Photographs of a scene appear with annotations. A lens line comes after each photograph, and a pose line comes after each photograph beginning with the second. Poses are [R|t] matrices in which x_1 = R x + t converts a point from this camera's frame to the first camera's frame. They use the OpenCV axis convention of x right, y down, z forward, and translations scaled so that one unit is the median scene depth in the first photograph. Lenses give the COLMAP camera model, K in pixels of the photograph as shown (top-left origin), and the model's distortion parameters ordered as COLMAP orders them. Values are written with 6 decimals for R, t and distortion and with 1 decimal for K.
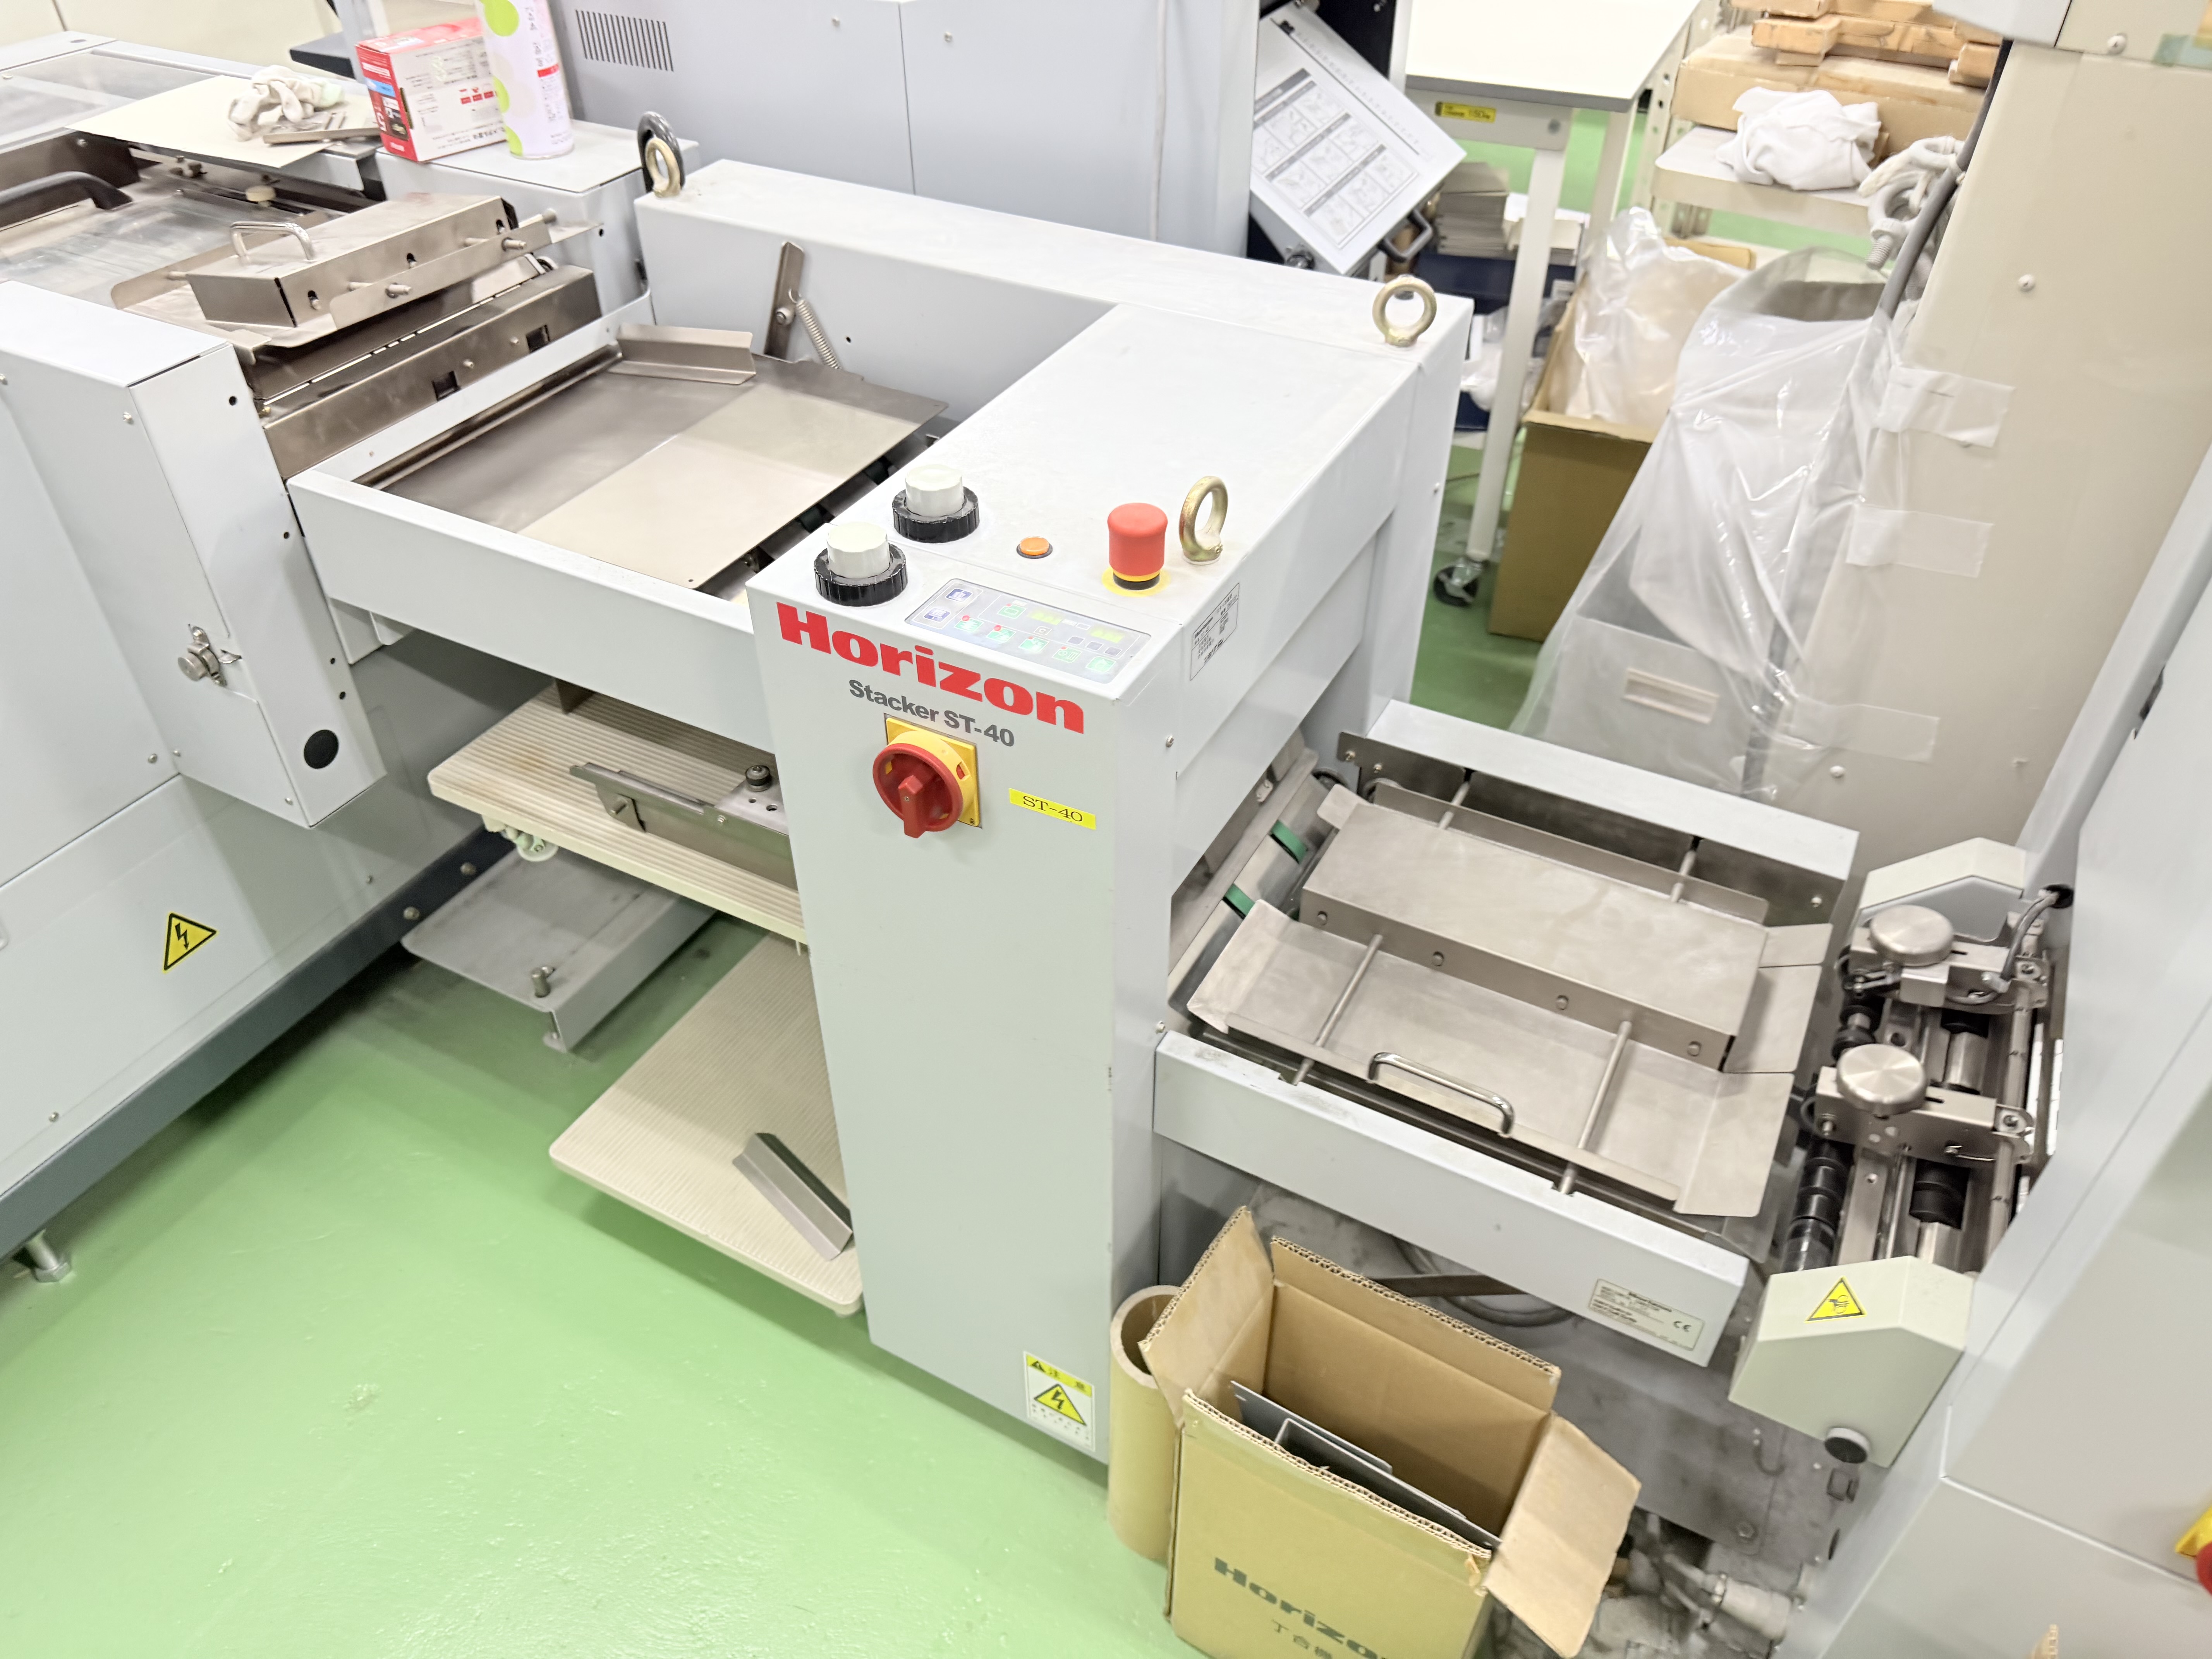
lens RADIAL K [[1570.8, 0, 1103.4], [0, 1570.8, 829.2], [0, 0, 1]] dist [0.002603, -0.000239]
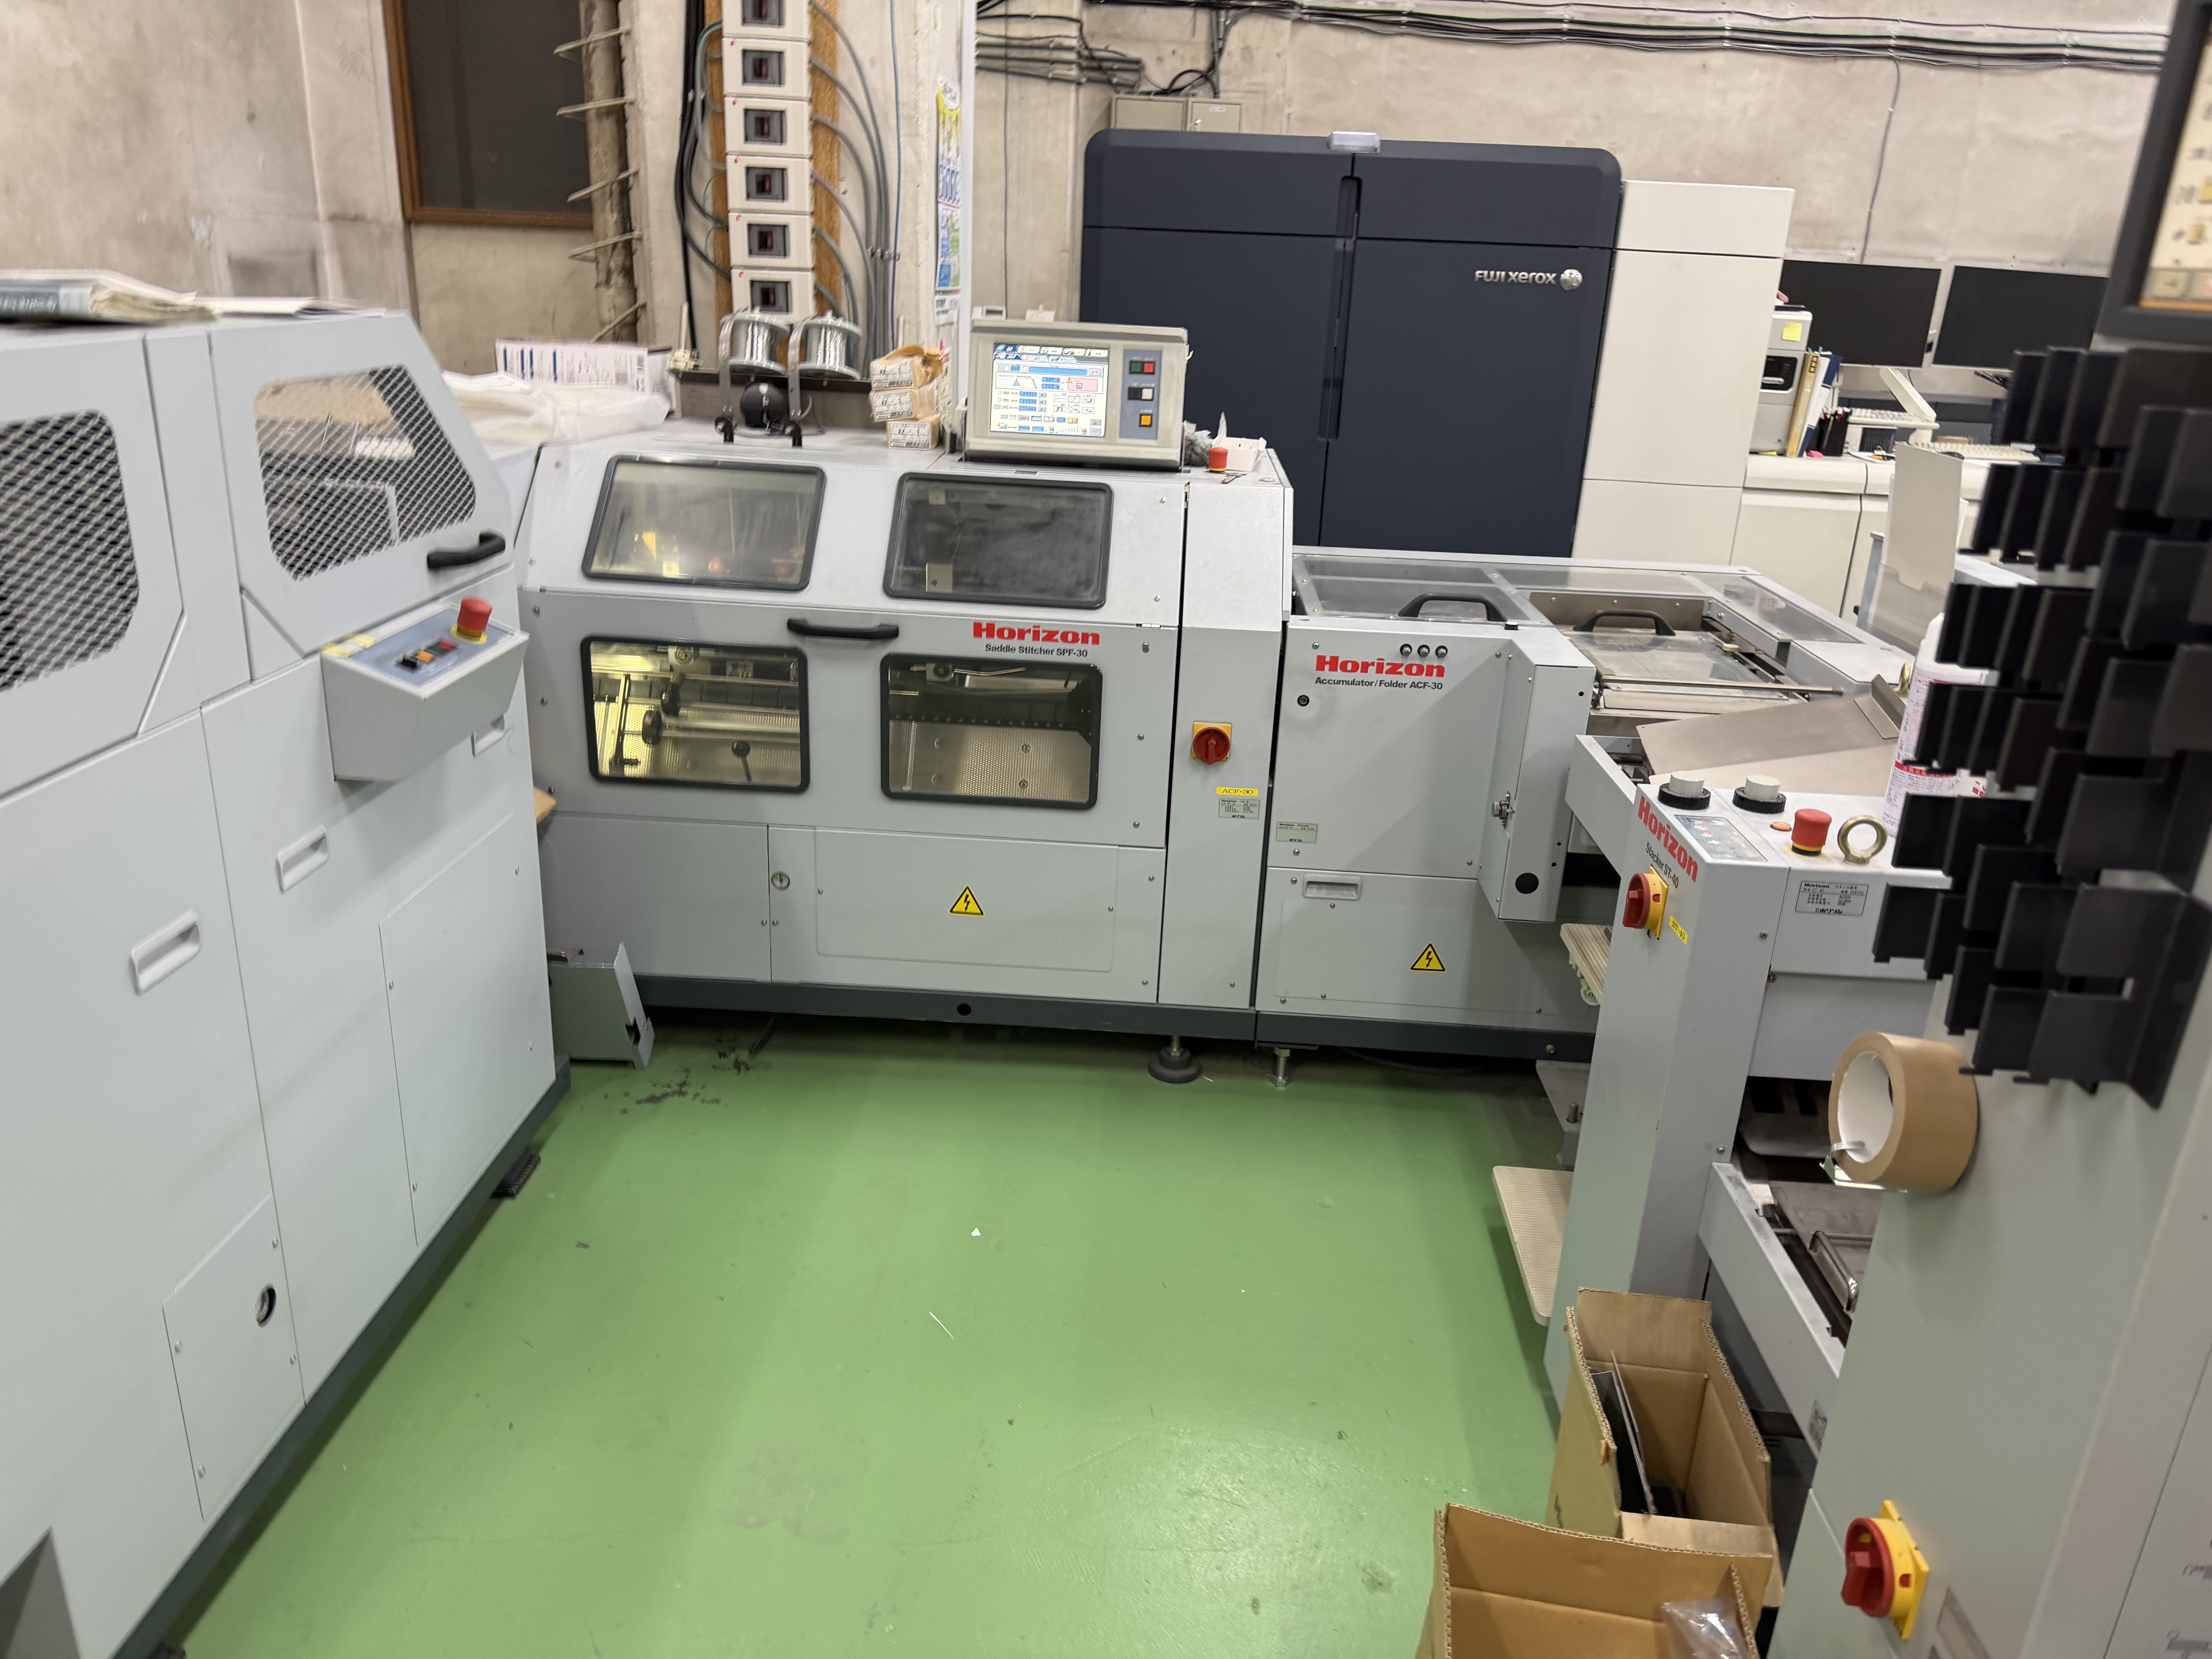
lens RADIAL K [[1570.8, 0, 1107.4], [0, 1570.8, 832.3], [0, 0, 1]] dist [0.002603, -0.000239]
pose [[0.431624, 0.315176, -0.845201, 0.748091], [-0.603523, 0.797271, -0.010902, 0.199777], [0.670418, 0.514804, 0.534337, -0.285967]]
